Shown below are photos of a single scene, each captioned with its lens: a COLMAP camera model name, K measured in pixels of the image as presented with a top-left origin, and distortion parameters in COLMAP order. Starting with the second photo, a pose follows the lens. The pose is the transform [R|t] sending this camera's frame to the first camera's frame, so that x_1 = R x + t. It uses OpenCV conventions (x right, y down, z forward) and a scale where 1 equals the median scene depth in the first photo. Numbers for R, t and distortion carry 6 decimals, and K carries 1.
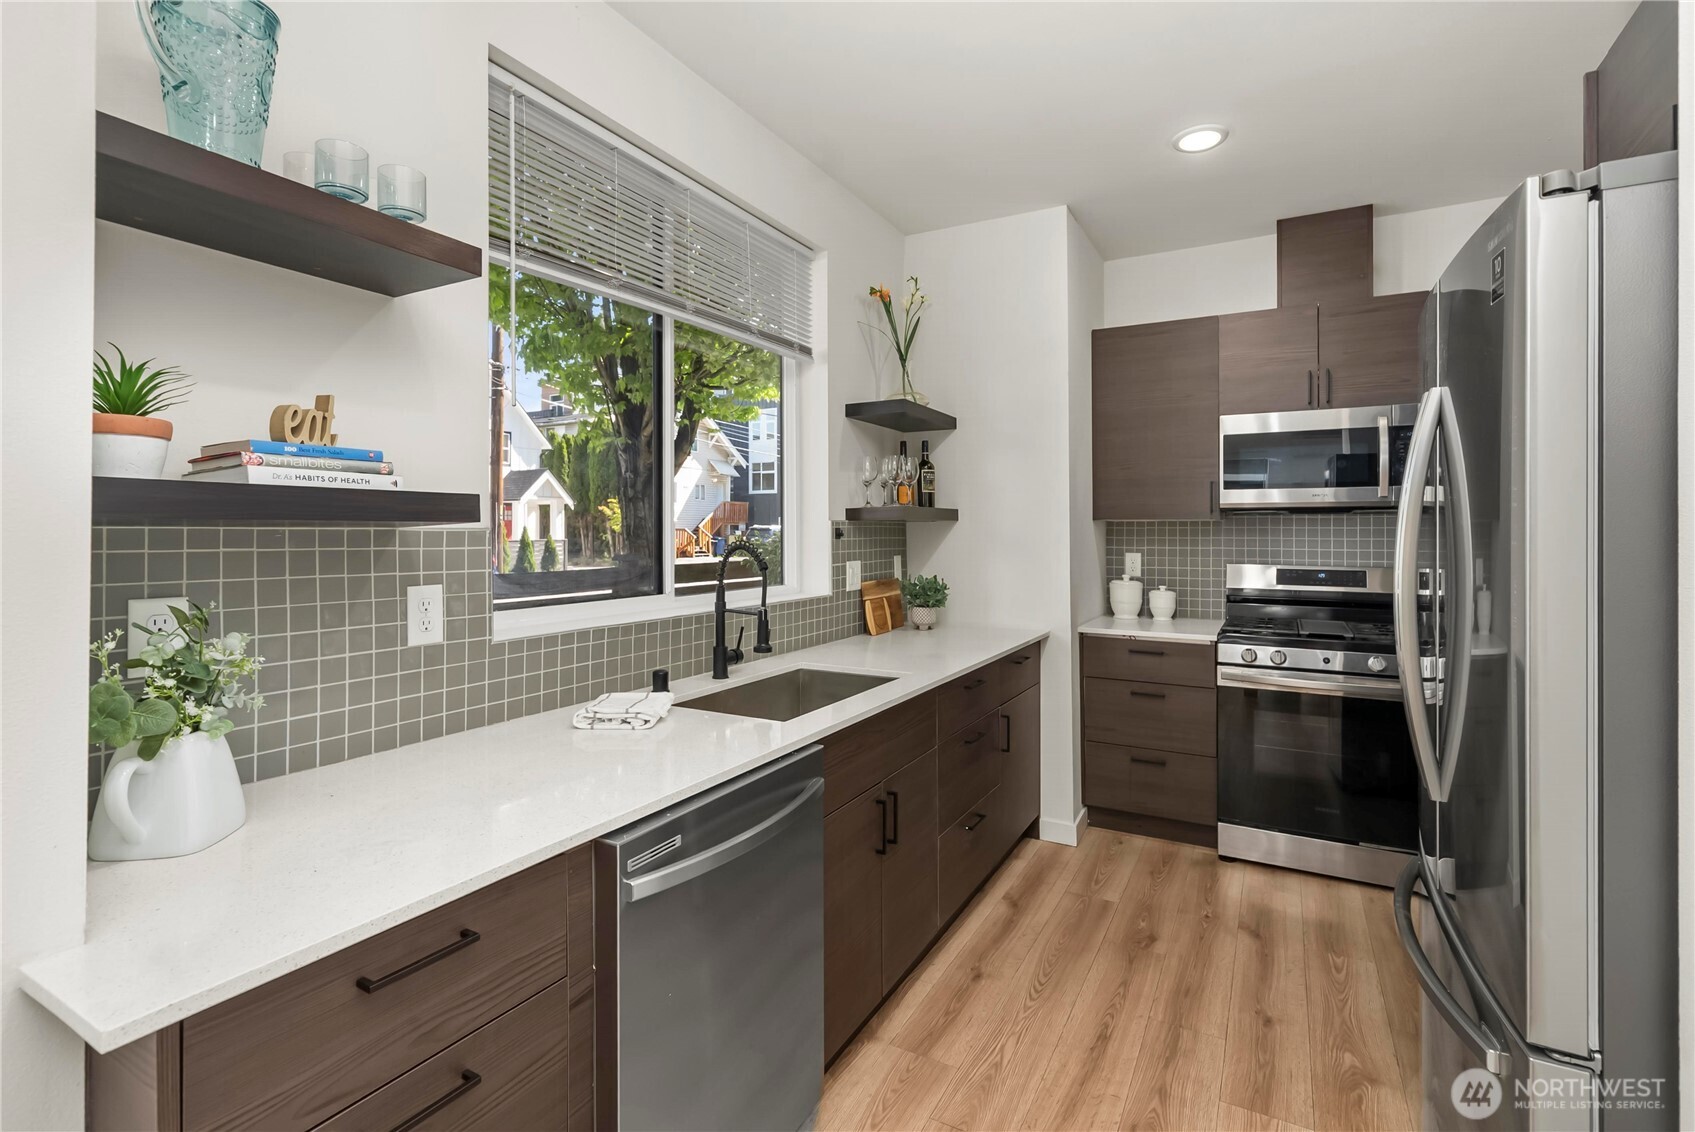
lens RADIAL K [[789.6, 0, 844.6], [0, 789.6, 528.2], [0, 0, 1]] dist [-0.000839, -0.000349]
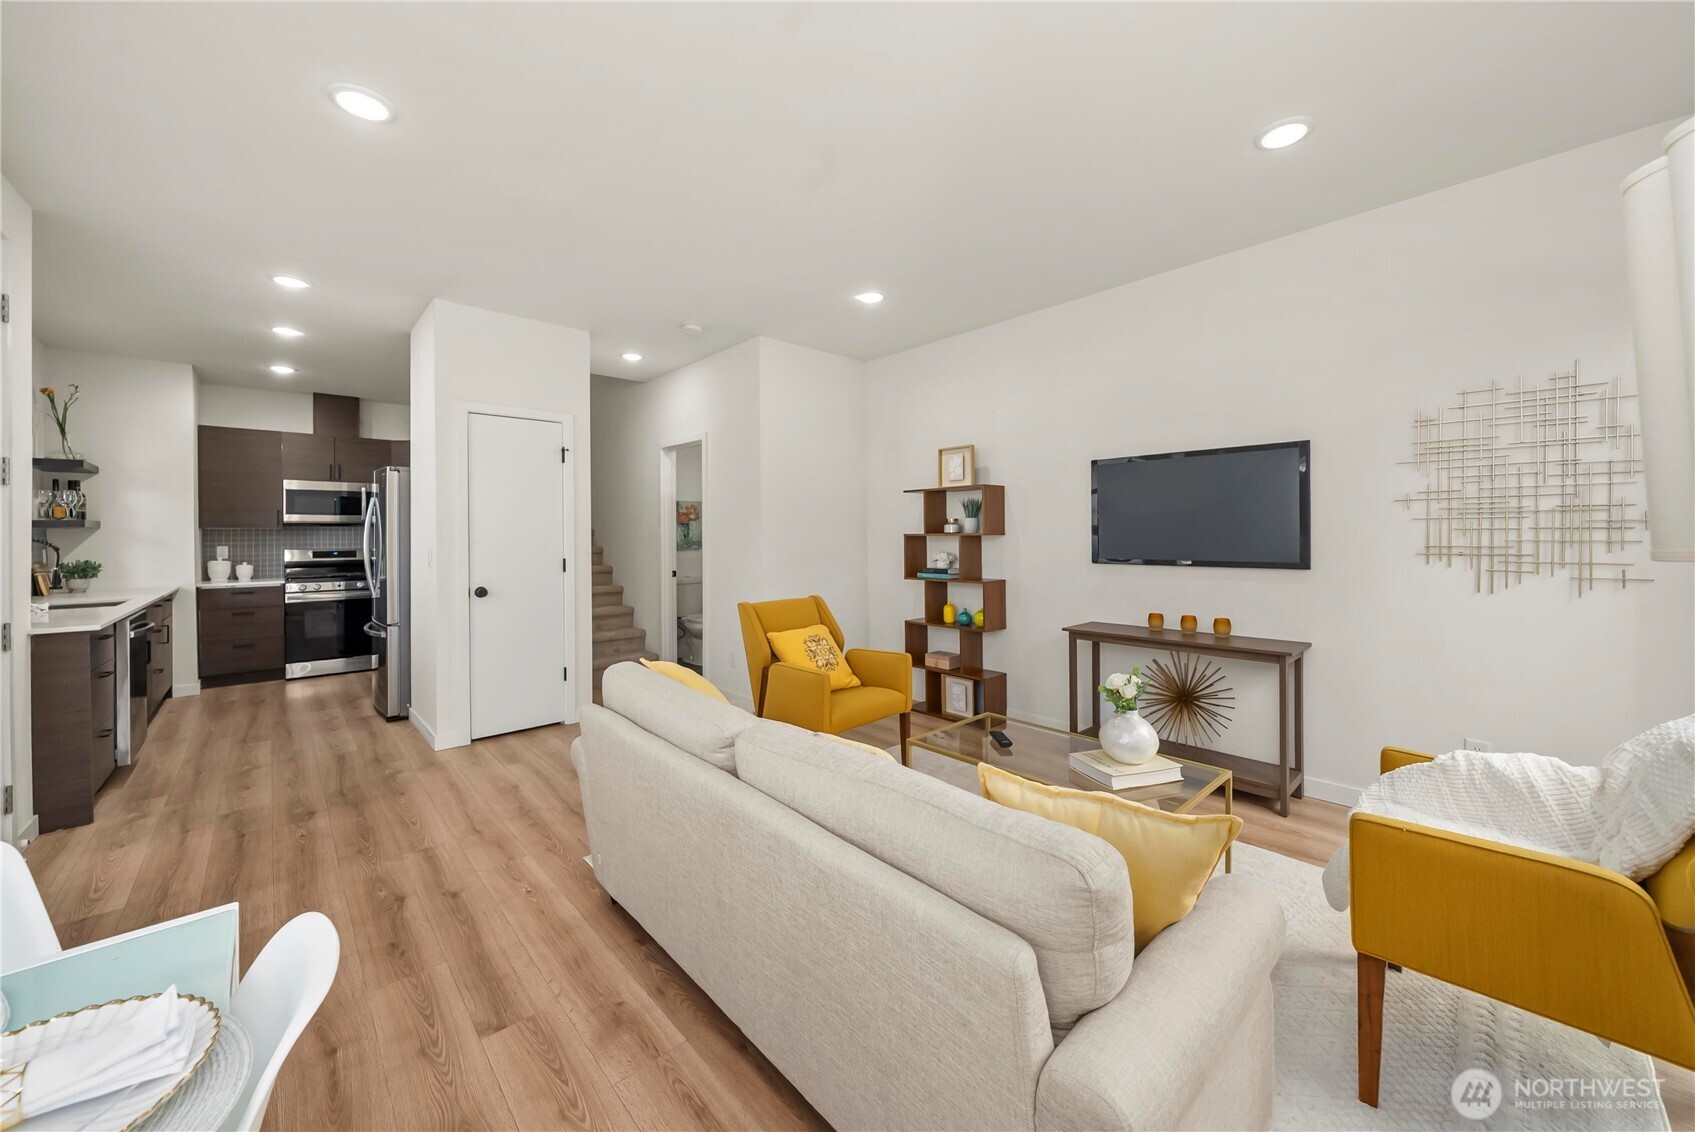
lens RADIAL K [[629.4, 0, 850.1], [0, 629.4, 532.0], [0, 0, 1]] dist [-0.001249, -0.000137]
pose [[0.319148, 0.001874, 0.947703, -0.705980], [0.004843, 0.999982, -0.003609, 0.013666], [-0.947693, 0.005741, 0.319133, -1.086092]]
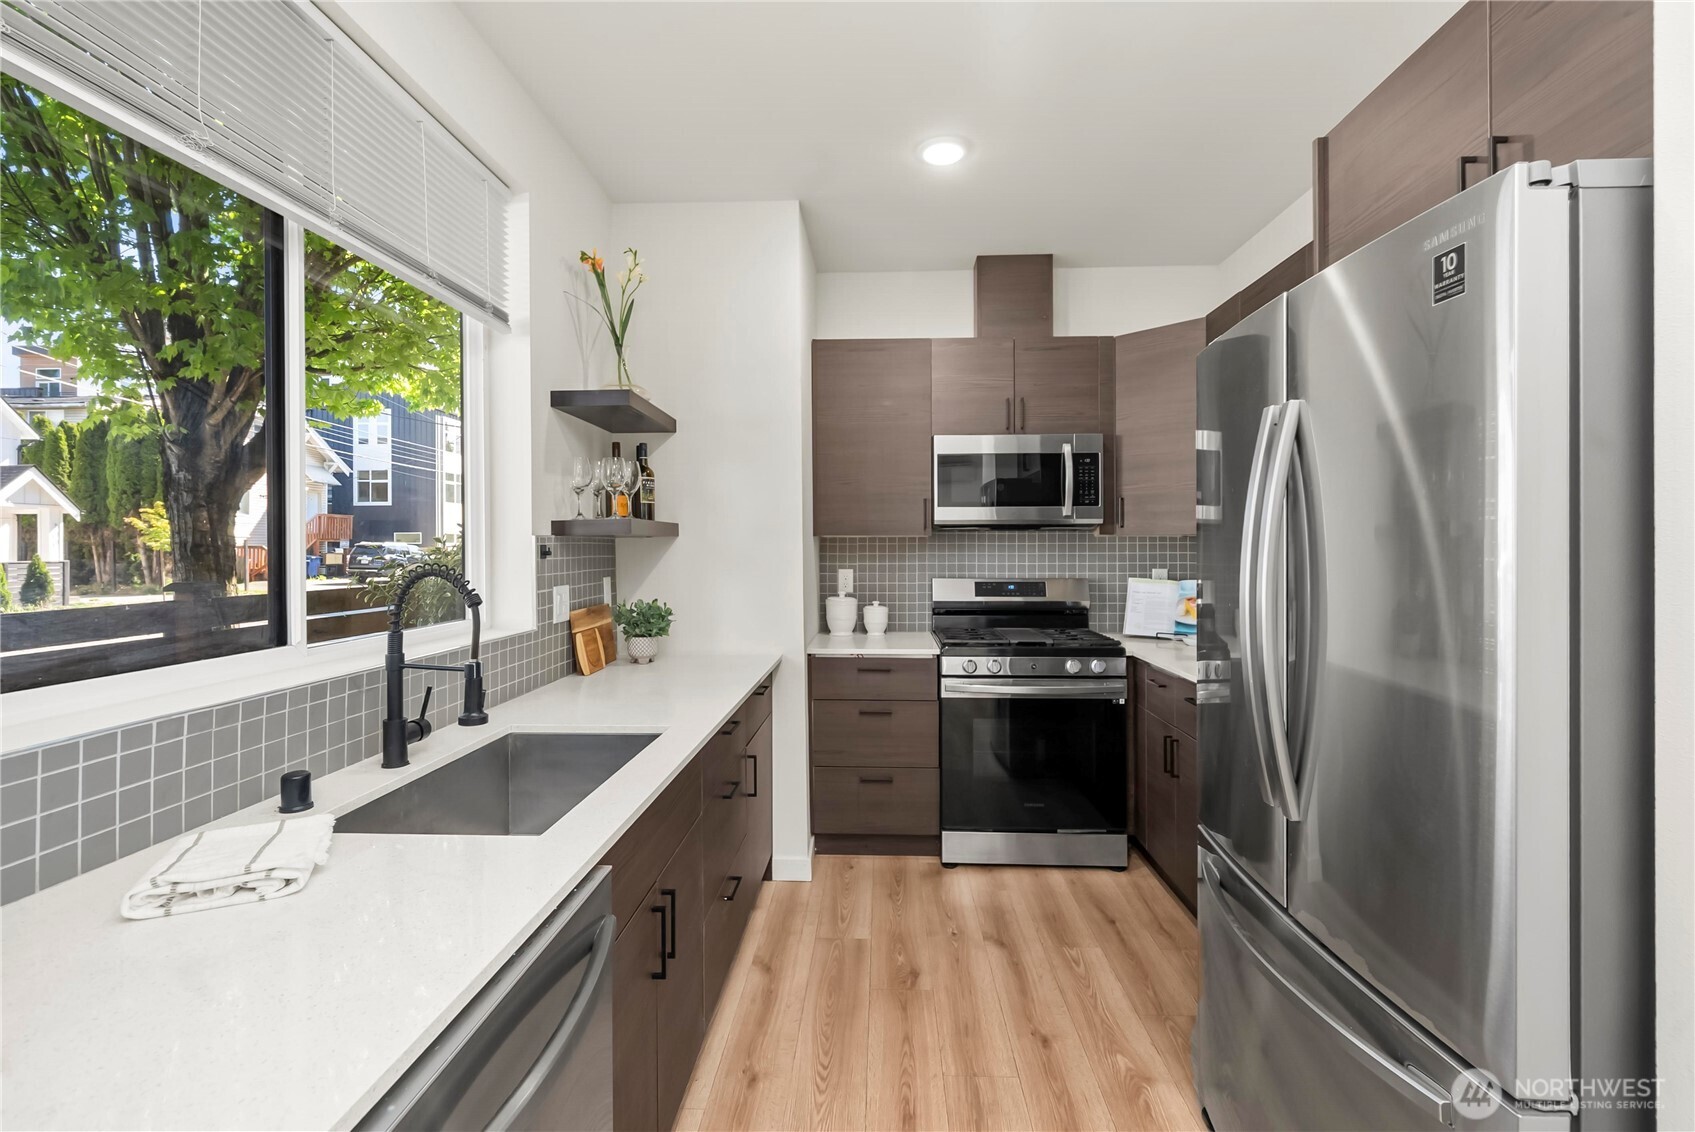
lens RADIAL K [[758.9, 0, 853.4], [0, 758.9, 545.7], [0, 0, 1]] dist [0.000010, 0.000224]
pose [[0.893689, -0.003082, 0.448676, -0.071187], [0.002404, 0.999995, 0.002080, -0.000241], [-0.448680, -0.000780, 0.893692, 0.174018]]
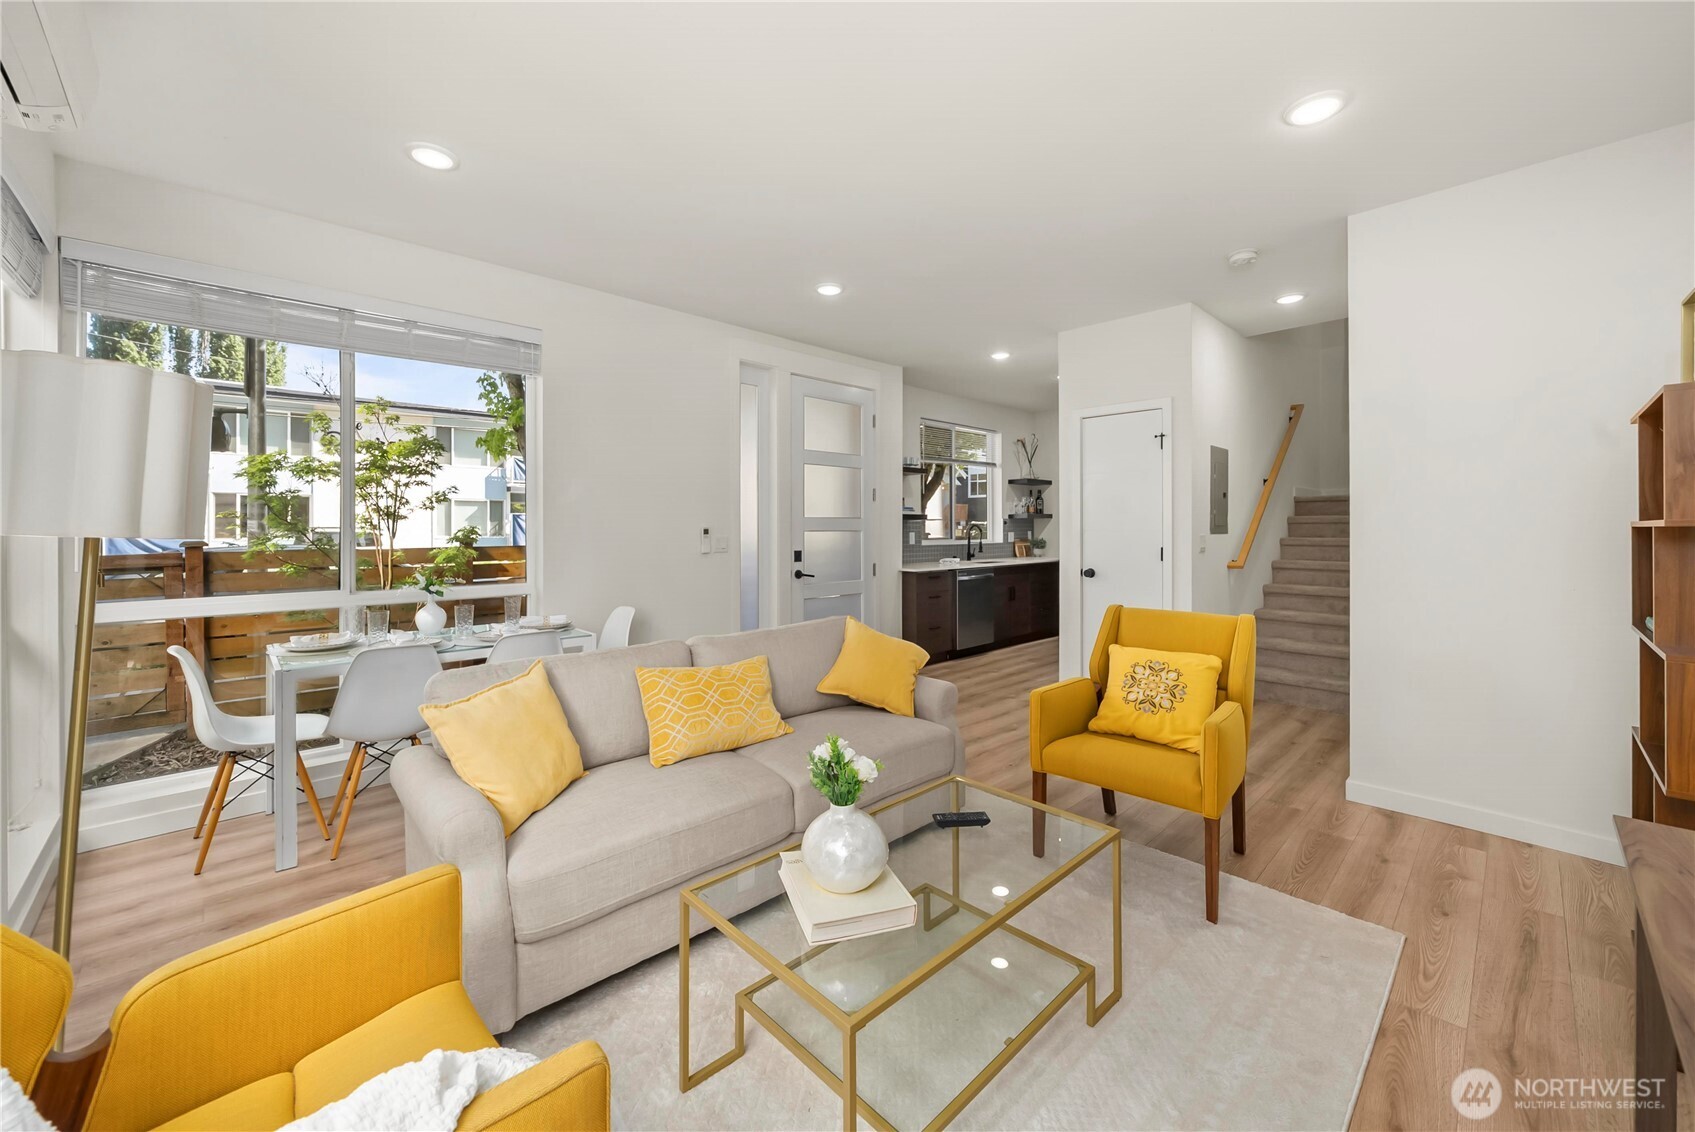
lens RADIAL K [[658.1, 0, 850.5], [0, 658.1, 549.5], [0, 0, 1]] dist [0.001257, 0.000036]
pose [[0.956724, 0.004105, -0.290968, 0.157767], [0.006844, 0.999306, 0.036602, 0.012515], [0.290917, -0.037009, 0.956032, -1.592439]]
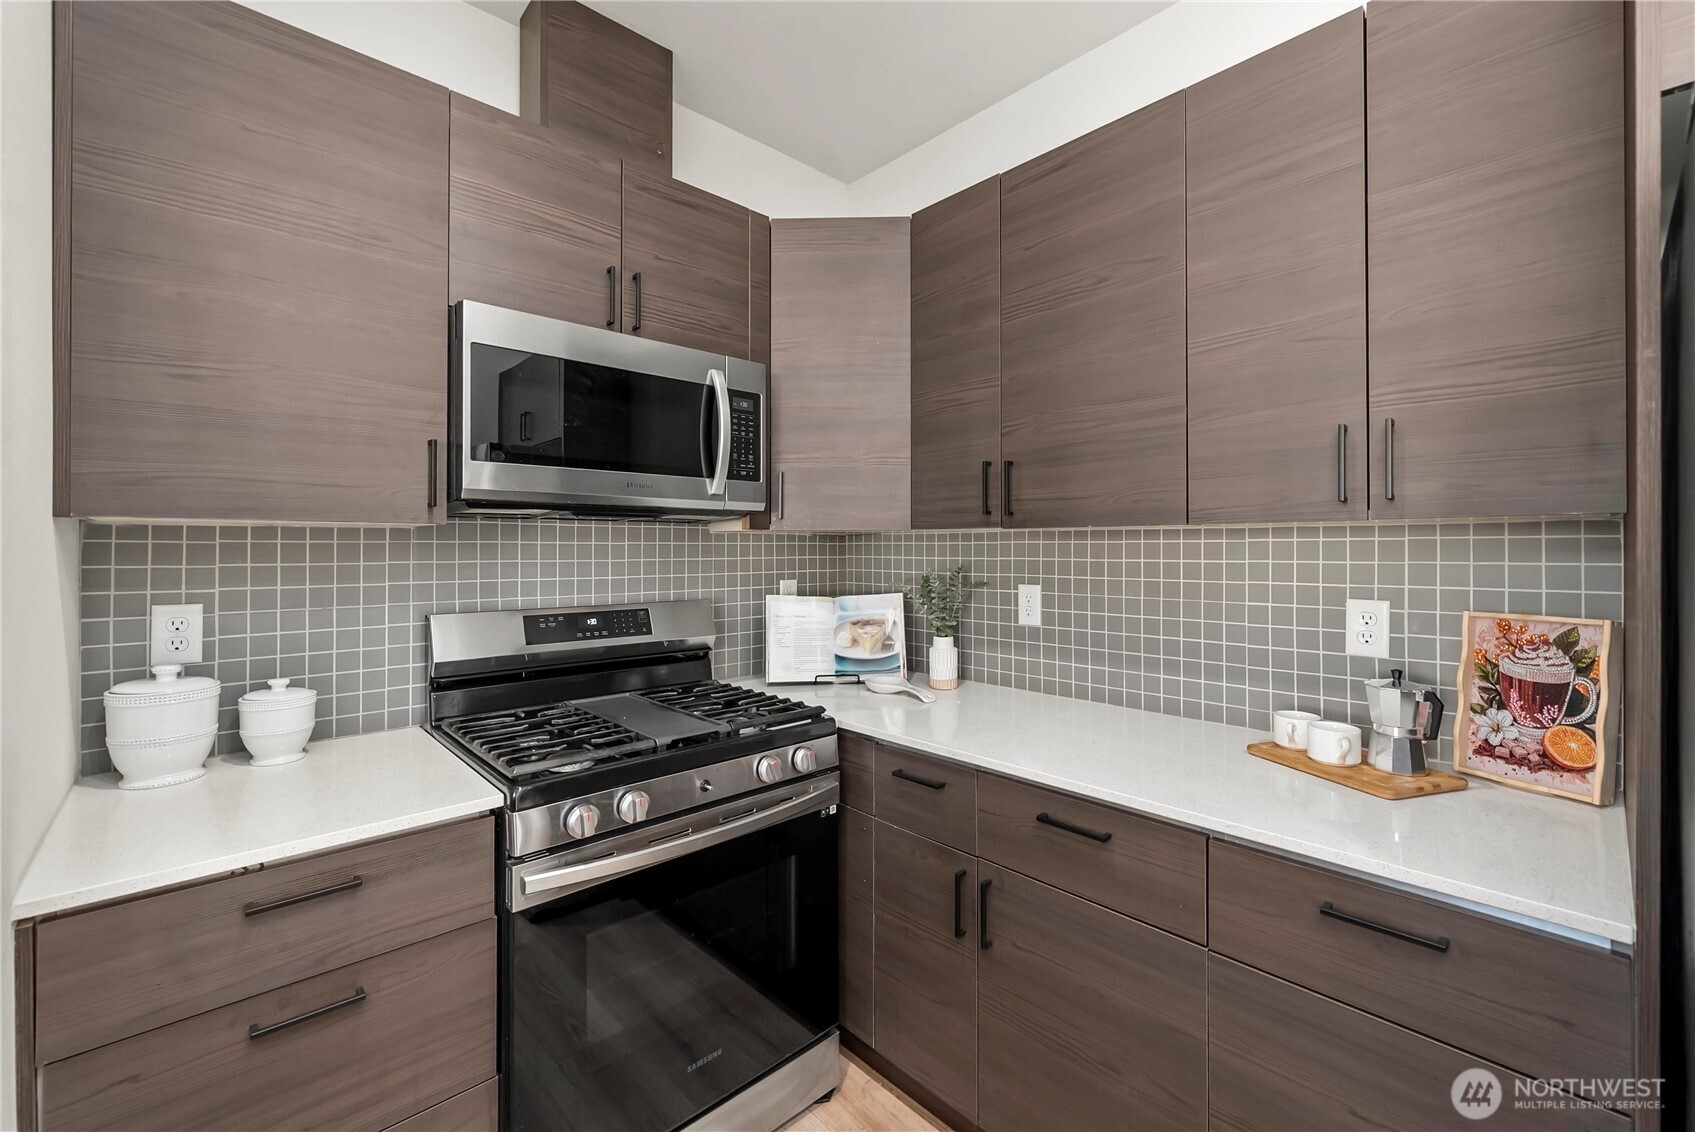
lens RADIAL K [[695.6, 0, 843.1], [0, 695.6, 542.1], [0, 0, 1]] dist [-0.002133, -0.000172]
pose [[0.315036, 0.005375, 0.949064, 0.175447], [-0.001628, 0.999986, -0.005123, 0.001466], [-0.949078, 0.000069, 0.315040, 0.721347]]
